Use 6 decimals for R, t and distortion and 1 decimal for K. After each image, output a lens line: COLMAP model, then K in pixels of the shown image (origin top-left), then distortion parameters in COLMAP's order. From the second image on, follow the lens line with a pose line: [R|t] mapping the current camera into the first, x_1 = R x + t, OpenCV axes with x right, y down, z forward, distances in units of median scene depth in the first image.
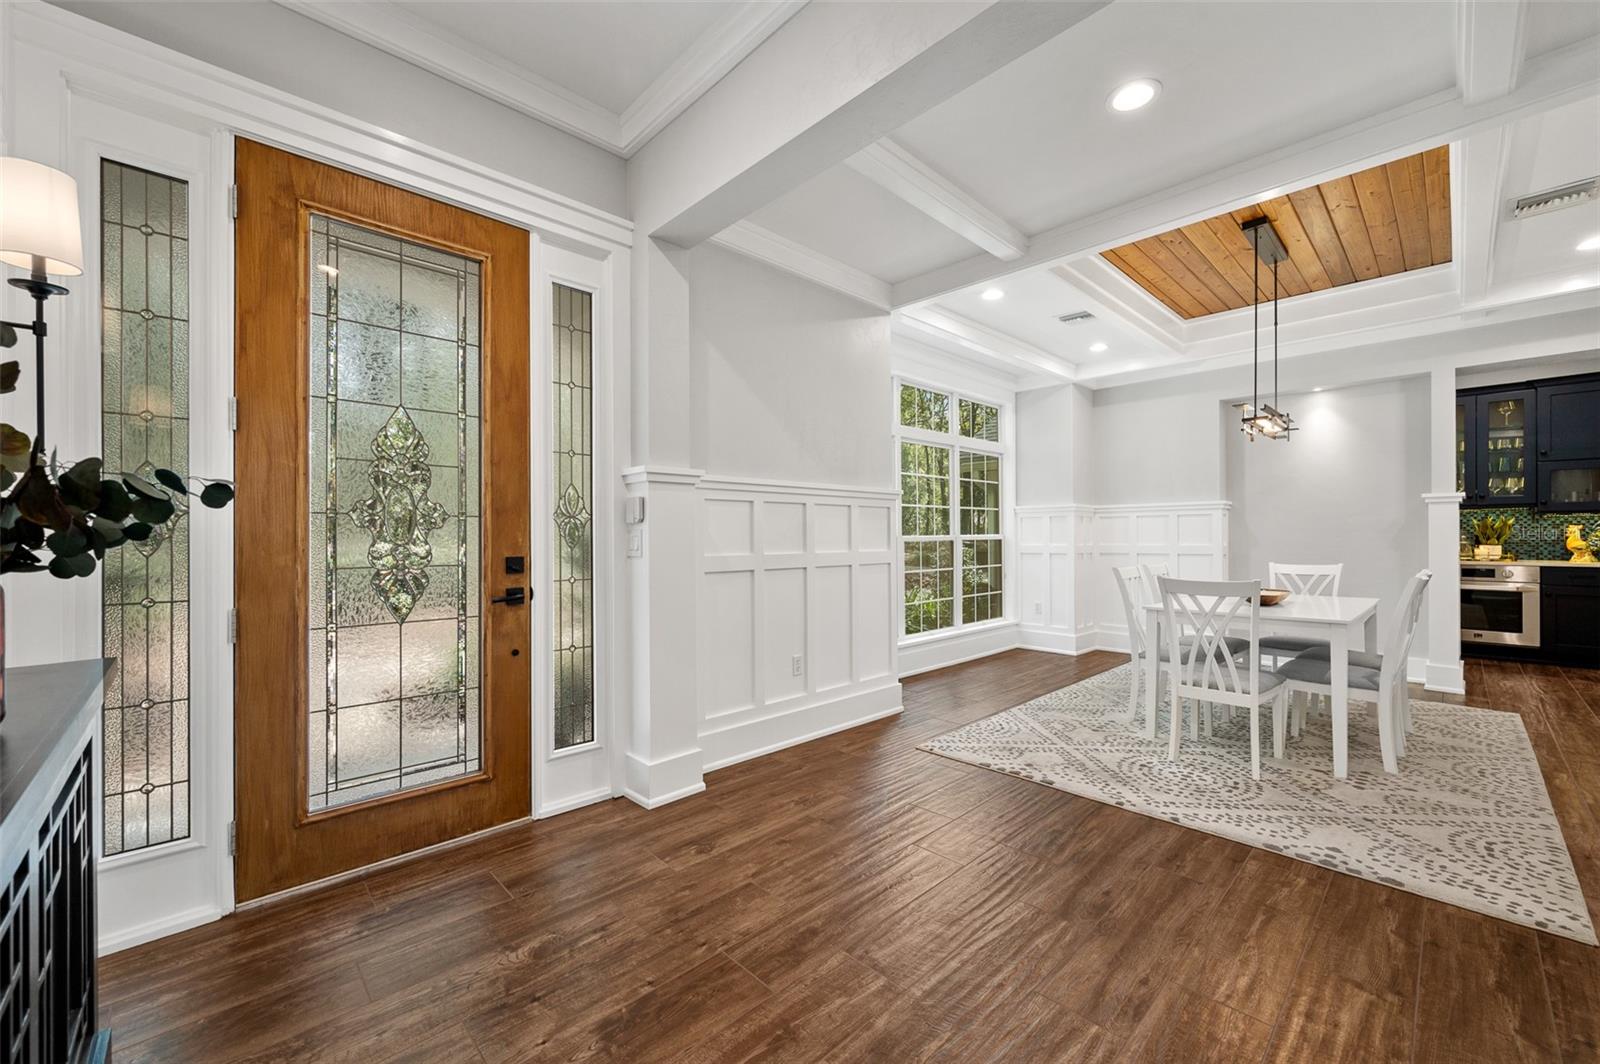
lens RADIAL K [[632.7, 0, 806.8], [0, 632.7, 540.6], [0, 0, 1]] dist [0.000076, 0.000688]
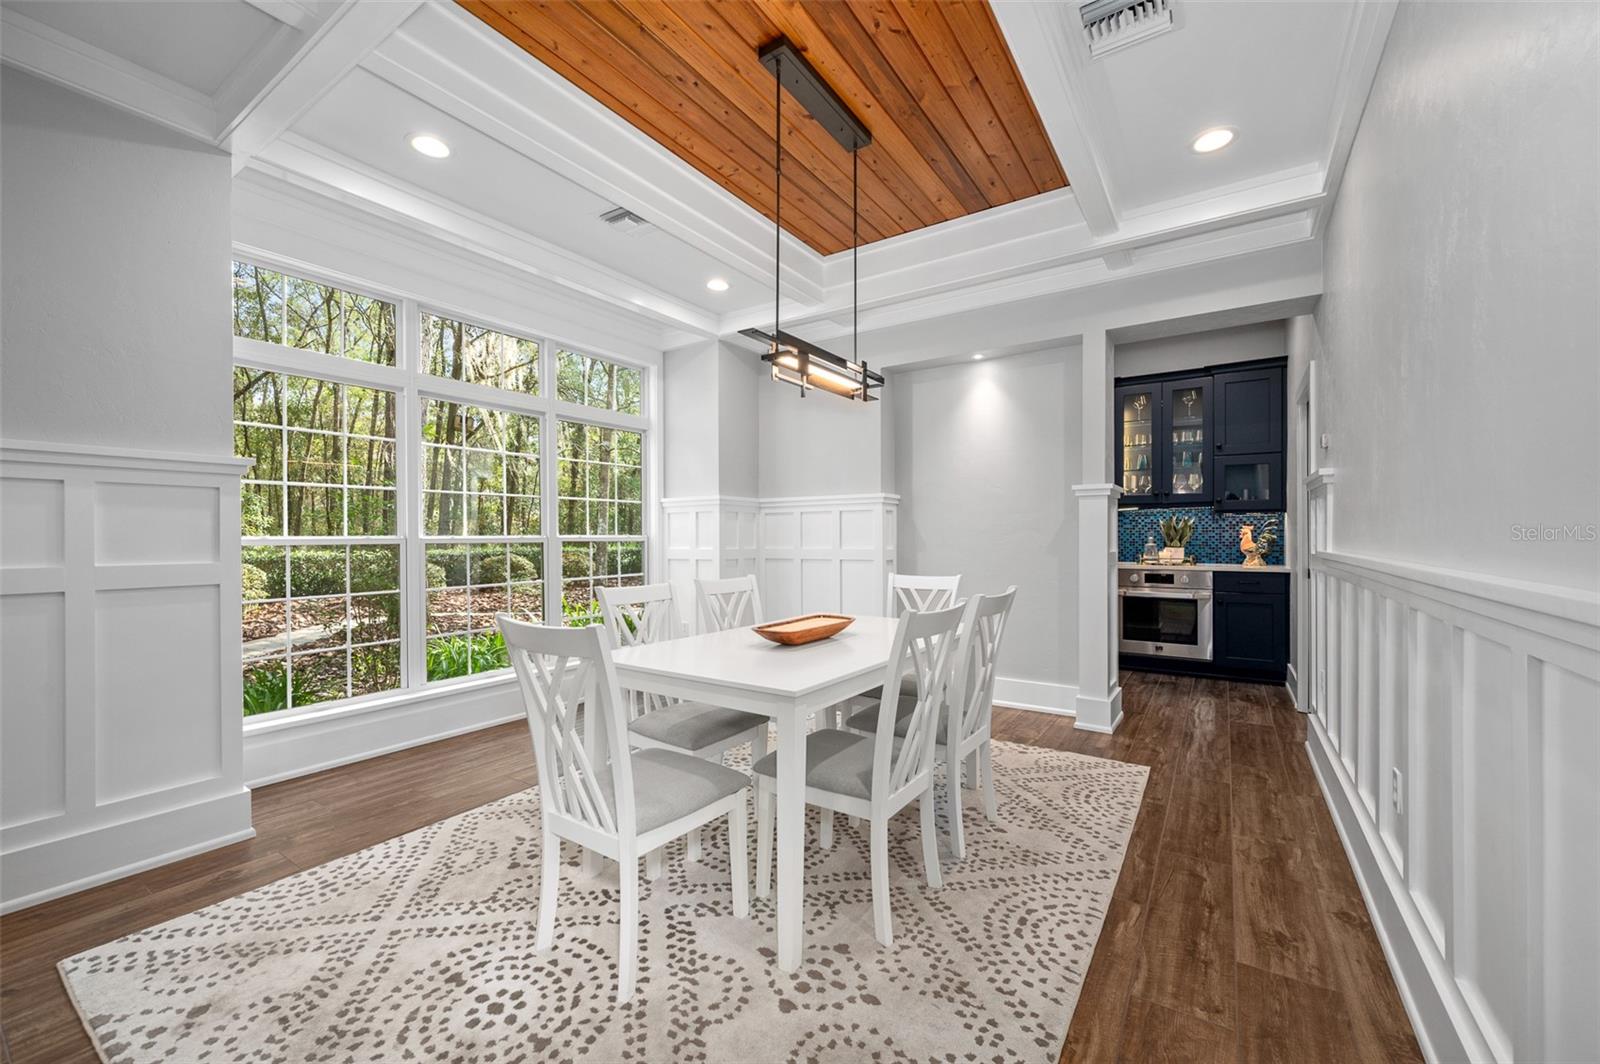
lens RADIAL K [[632.7, 0, 806.8], [0, 632.7, 540.6], [0, 0, 1]] dist [0.000076, 0.000688]
pose [[0.976886, 0.000191, 0.213760, 0.512414], [-0.000285, 1.000000, 0.000408, -0.004076], [-0.213760, -0.000460, 0.976886, 0.311365]]
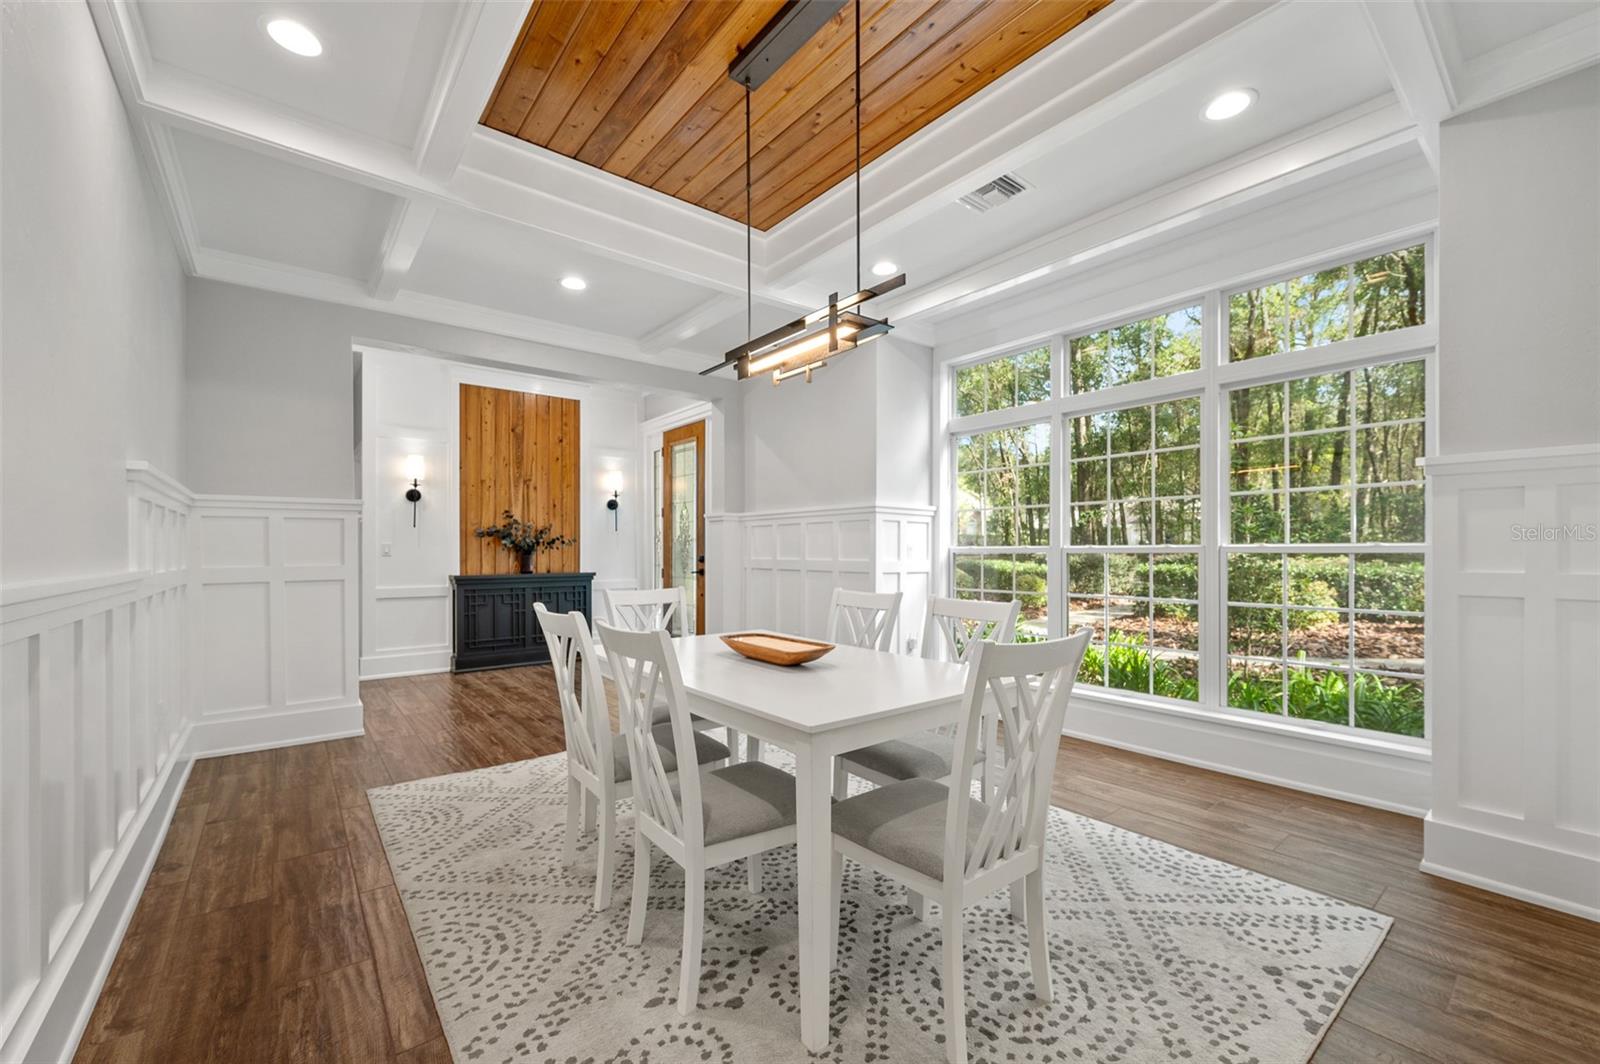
lens RADIAL K [[638.8, 0, 801.8], [0, 638.8, 551.7], [0, 0, 1]] dist [0.000491, -0.000783]
pose [[-0.089950, 0.009774, -0.995898, 1.162733], [-0.000913, 0.999951, 0.009897, -0.009217], [0.995946, 0.001800, -0.089937, 0.947286]]
